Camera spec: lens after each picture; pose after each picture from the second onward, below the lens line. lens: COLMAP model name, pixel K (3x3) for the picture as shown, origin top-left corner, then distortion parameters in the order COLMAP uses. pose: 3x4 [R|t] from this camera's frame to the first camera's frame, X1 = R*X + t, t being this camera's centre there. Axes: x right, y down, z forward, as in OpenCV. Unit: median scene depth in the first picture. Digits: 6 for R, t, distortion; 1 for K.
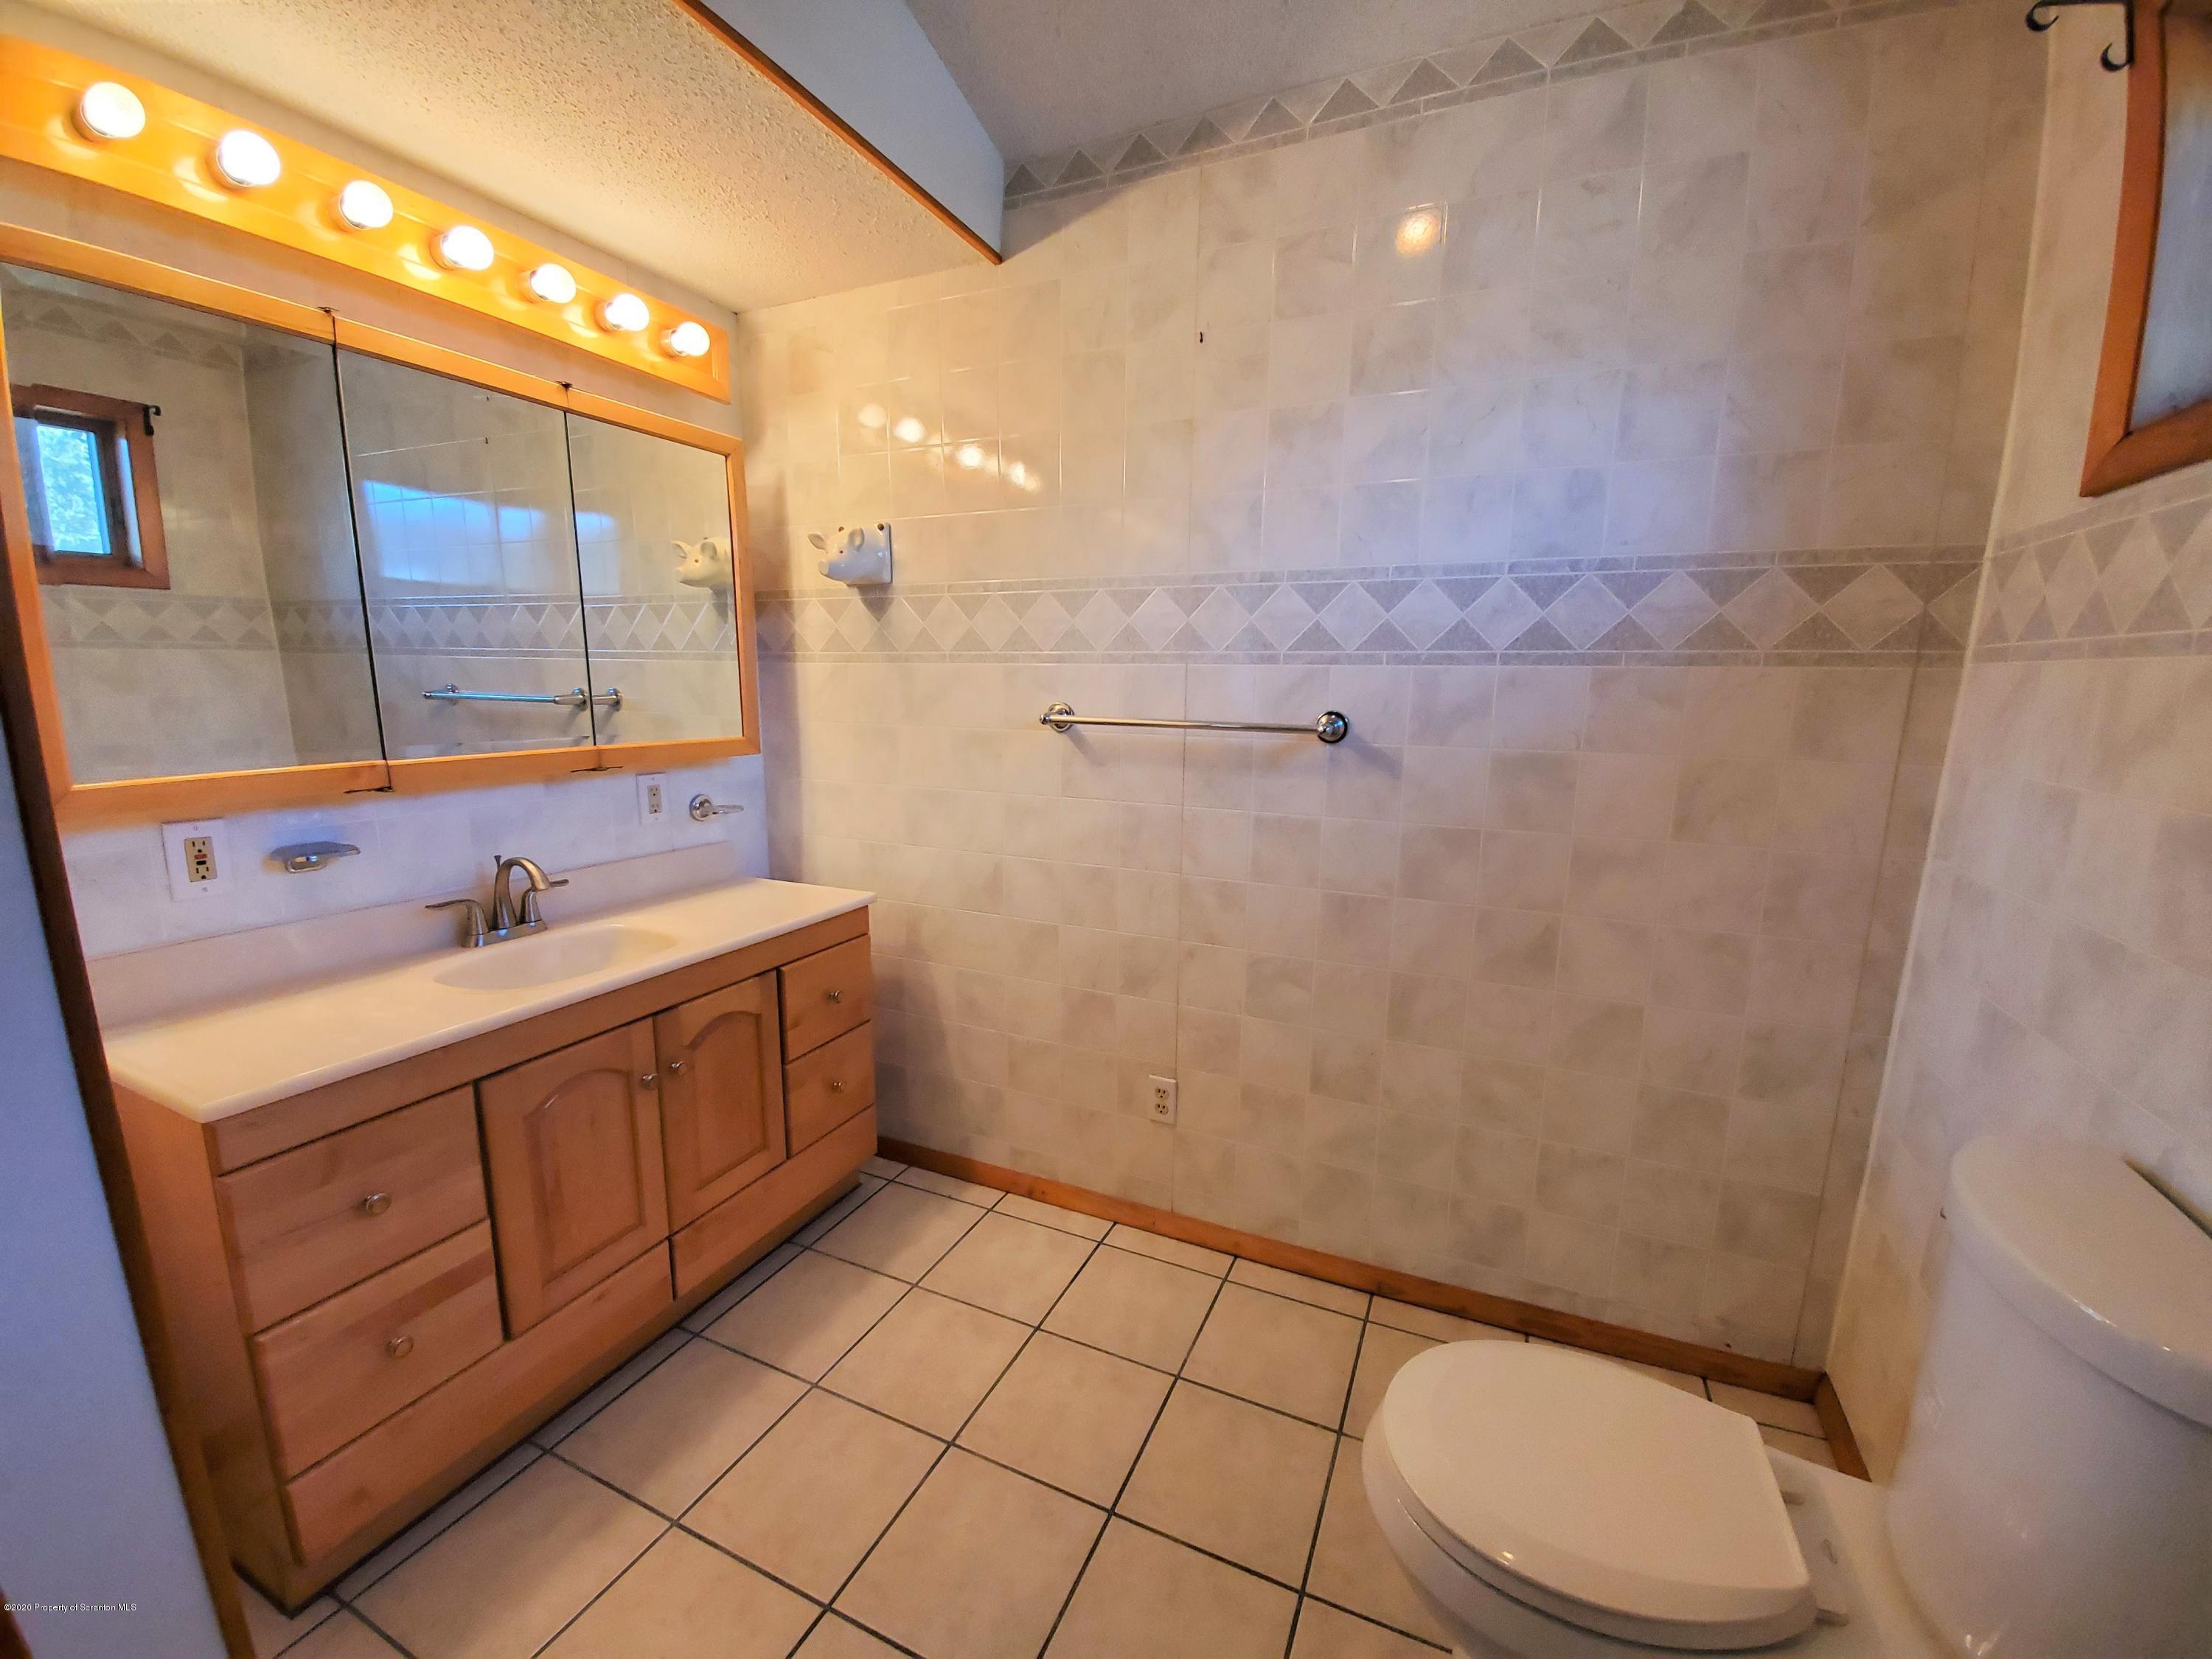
lens RADIAL K [[885.3, 0, 1114.2], [0, 885.3, 831.3], [0, 0, 1]] dist [0.003125, -0.000354]
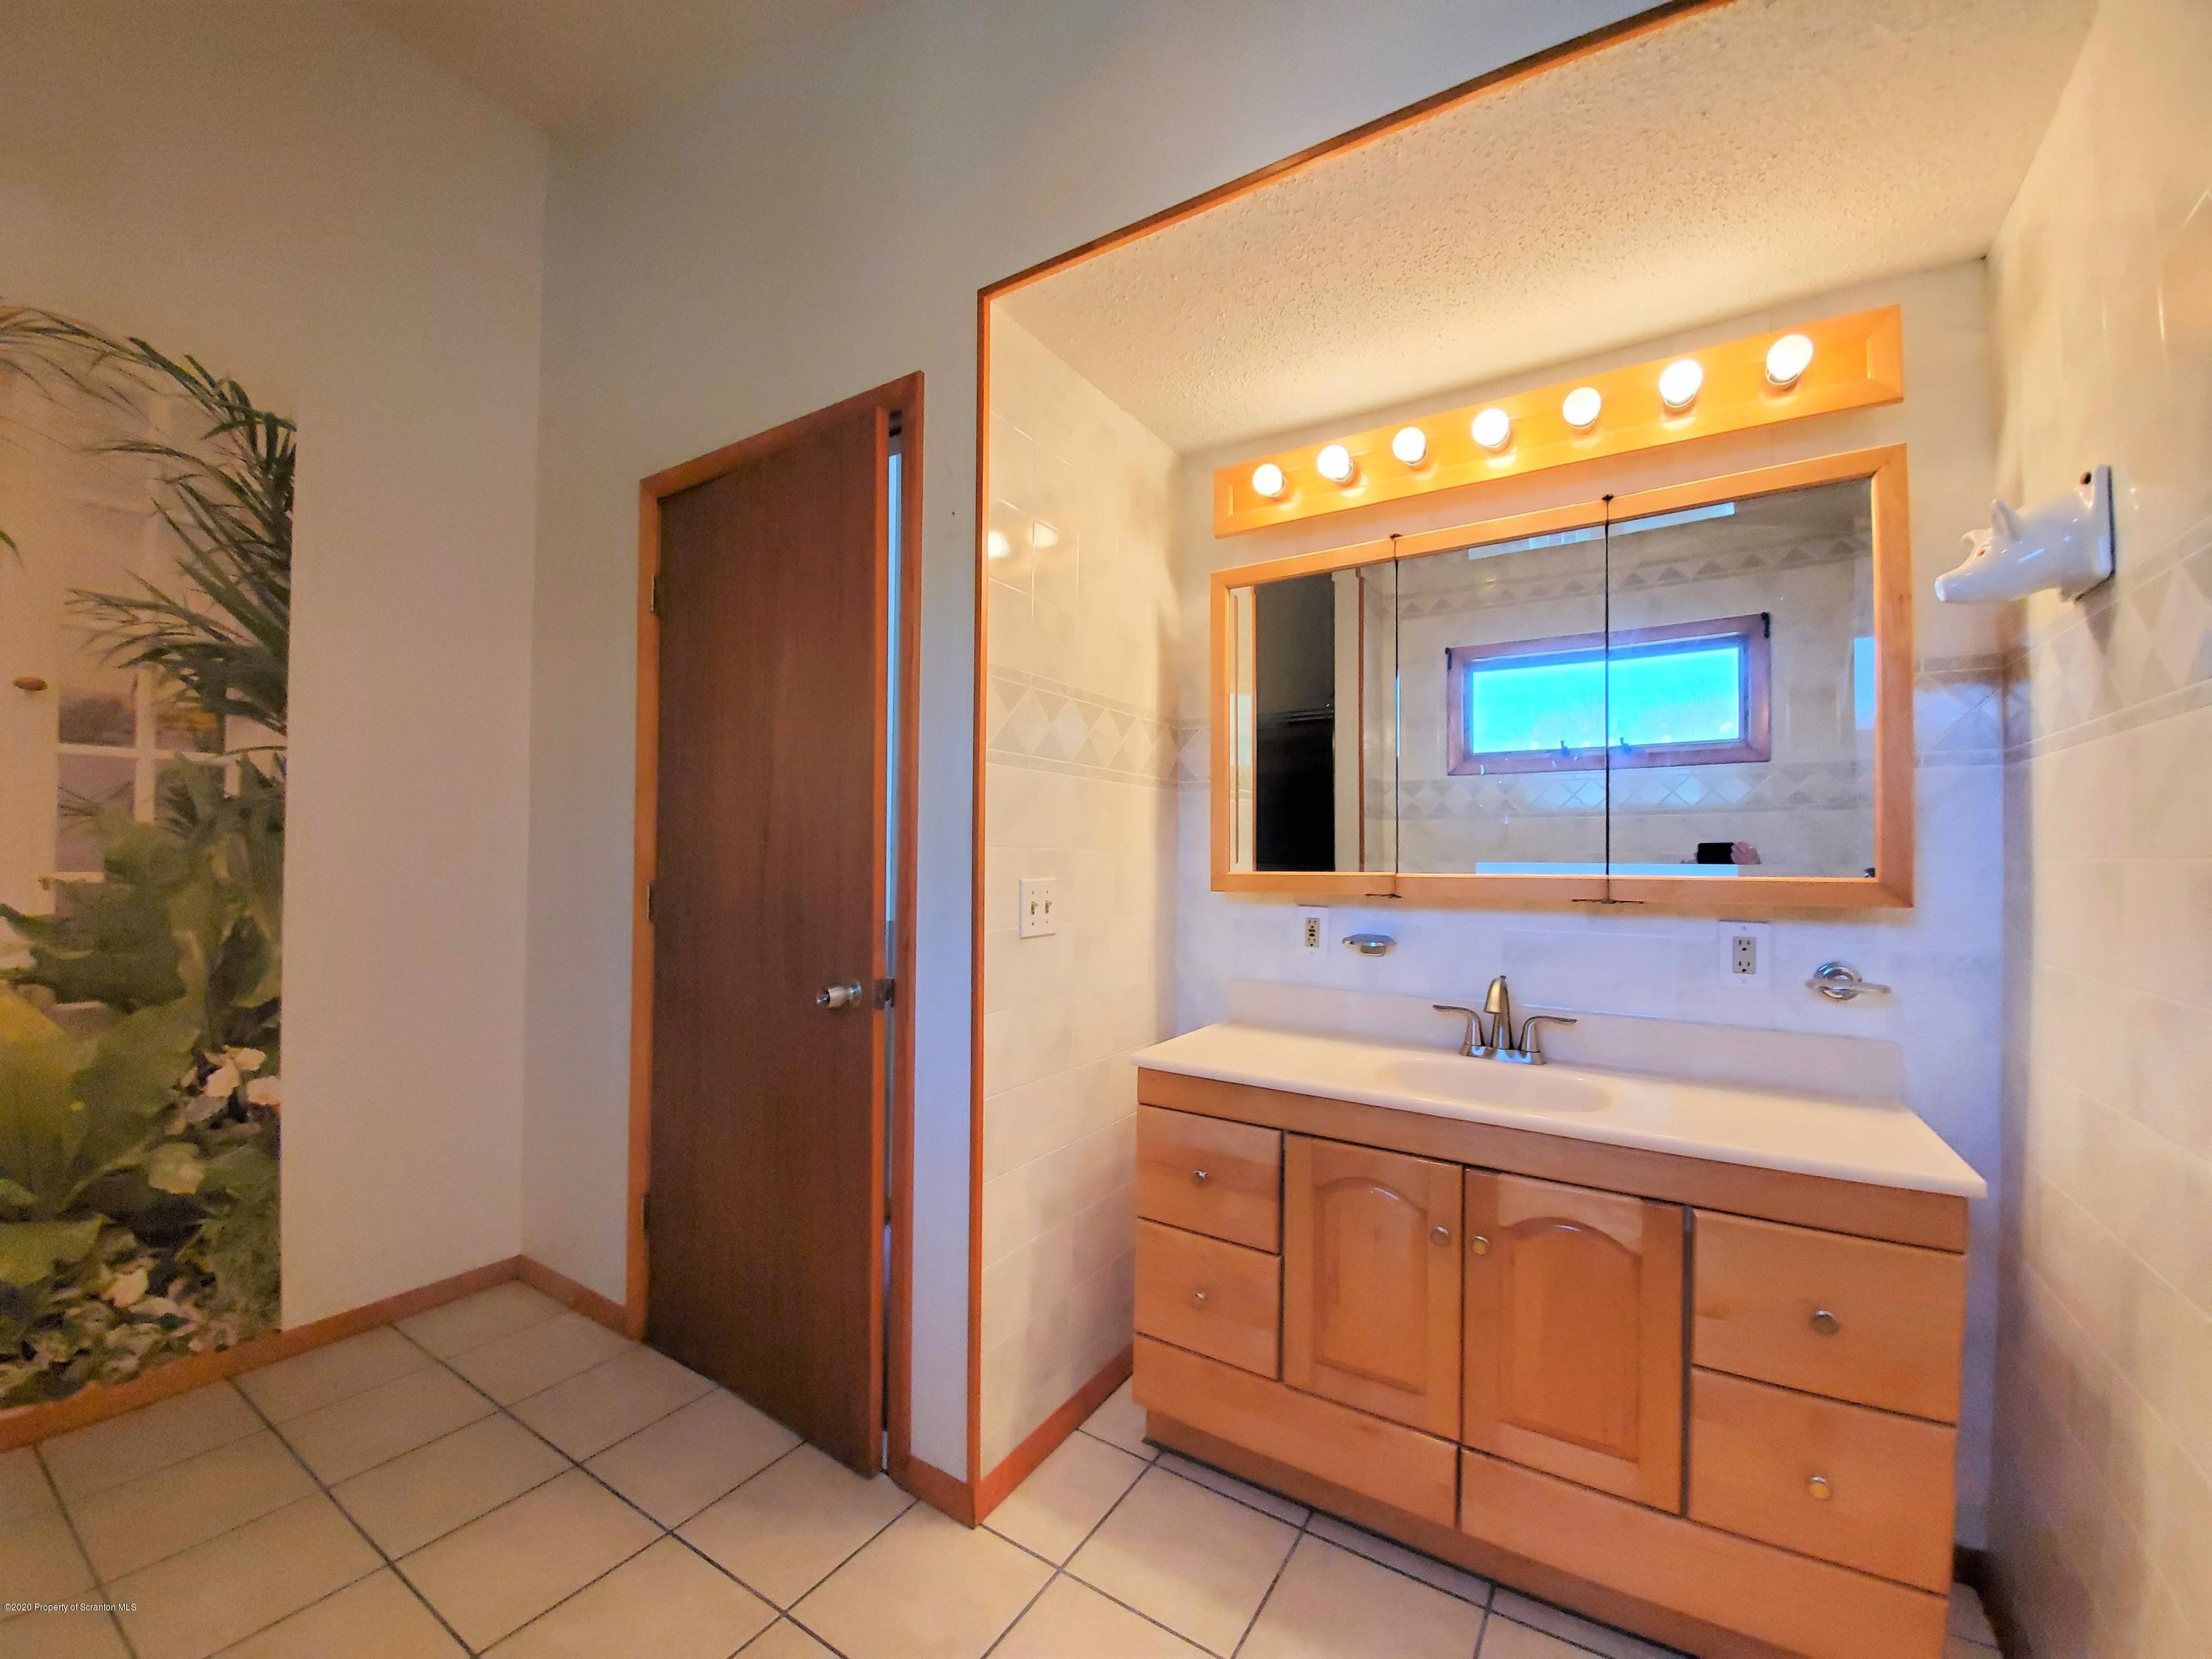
lens RADIAL K [[885.3, 0, 1112.4], [0, 885.3, 827.2], [0, 0, 1]] dist [0.003125, -0.000354]
pose [[-0.134864, -0.037670, -0.990148, 0.362027], [-0.171490, 0.985085, -0.014119, -0.046343], [0.975911, 0.167896, -0.139313, 0.636223]]
